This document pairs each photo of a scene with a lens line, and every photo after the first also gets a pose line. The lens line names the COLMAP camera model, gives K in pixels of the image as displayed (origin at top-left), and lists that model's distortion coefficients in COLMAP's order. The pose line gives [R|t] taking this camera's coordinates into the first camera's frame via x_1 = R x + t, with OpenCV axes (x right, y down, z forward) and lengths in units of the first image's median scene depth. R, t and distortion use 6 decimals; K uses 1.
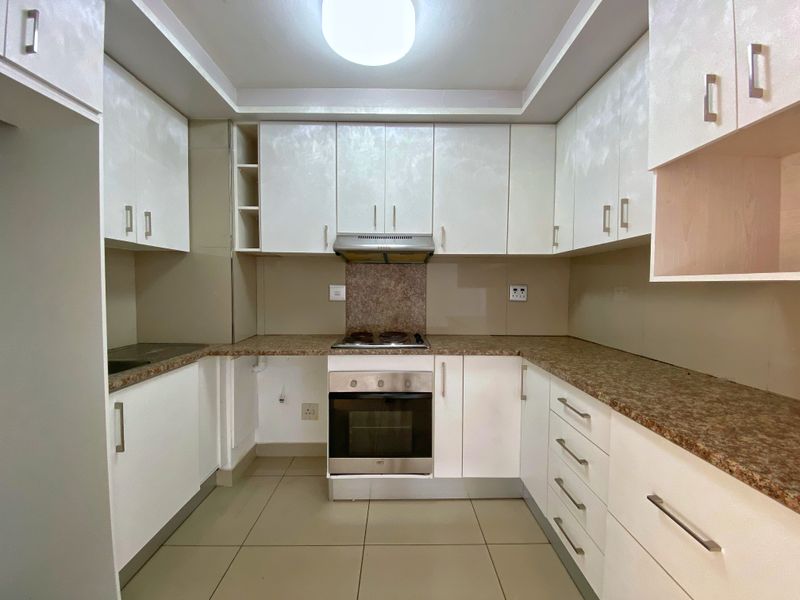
lens RADIAL K [[331.8, 0, 400.0], [0, 331.8, 300.0], [0, 0, 1]] dist [0.002589, -0.013966]
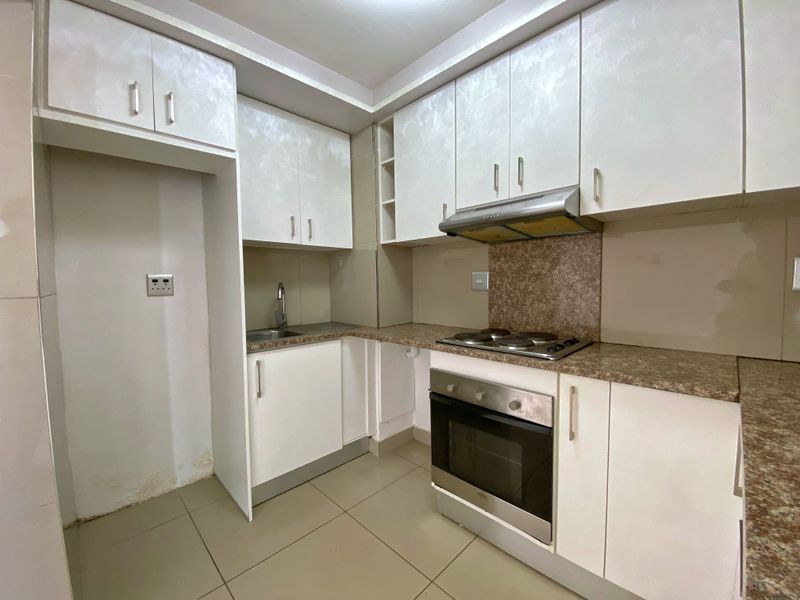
lens RADIAL K [[325.8, 0, 400.0], [0, 325.8, 300.0], [0, 0, 1]] dist [-0.014110, -0.000269]
pose [[0.687785, 0.022095, -0.725578, 0.327206], [-0.008687, 0.999716, 0.022208, 0.013467], [0.725862, -0.008971, 0.687782, 0.319958]]
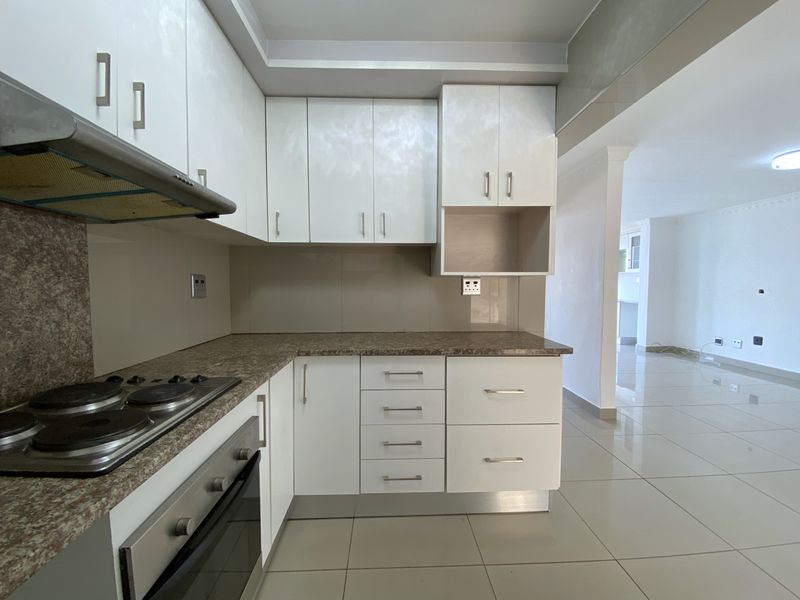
lens RADIAL K [[323.8, 0, 400.0], [0, 323.8, 300.0], [0, 0, 1]] dist [0.001492, -0.000199]
pose [[-0.020832, -0.054472, 0.998298, -0.458684], [0.042146, 0.997579, 0.055312, -0.014074], [-0.998894, 0.043226, -0.018486, 0.687575]]
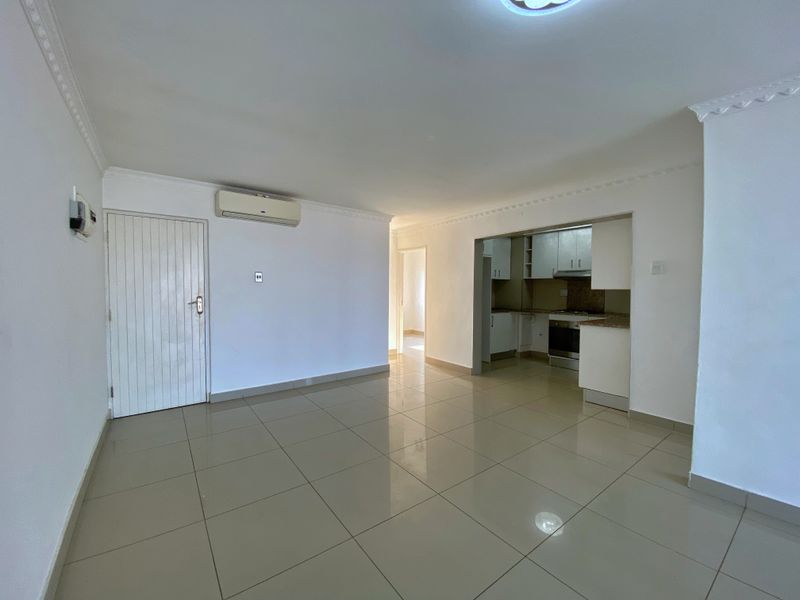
lens RADIAL K [[323.8, 0, 400.0], [0, 323.8, 300.0], [0, 0, 1]] dist [0.001492, -0.000199]
pose [[0.596176, 0.023125, -0.802520, 1.202480], [-0.038931, 0.999242, -0.000127, 0.091508], [0.801909, 0.031319, 0.596625, -1.653309]]
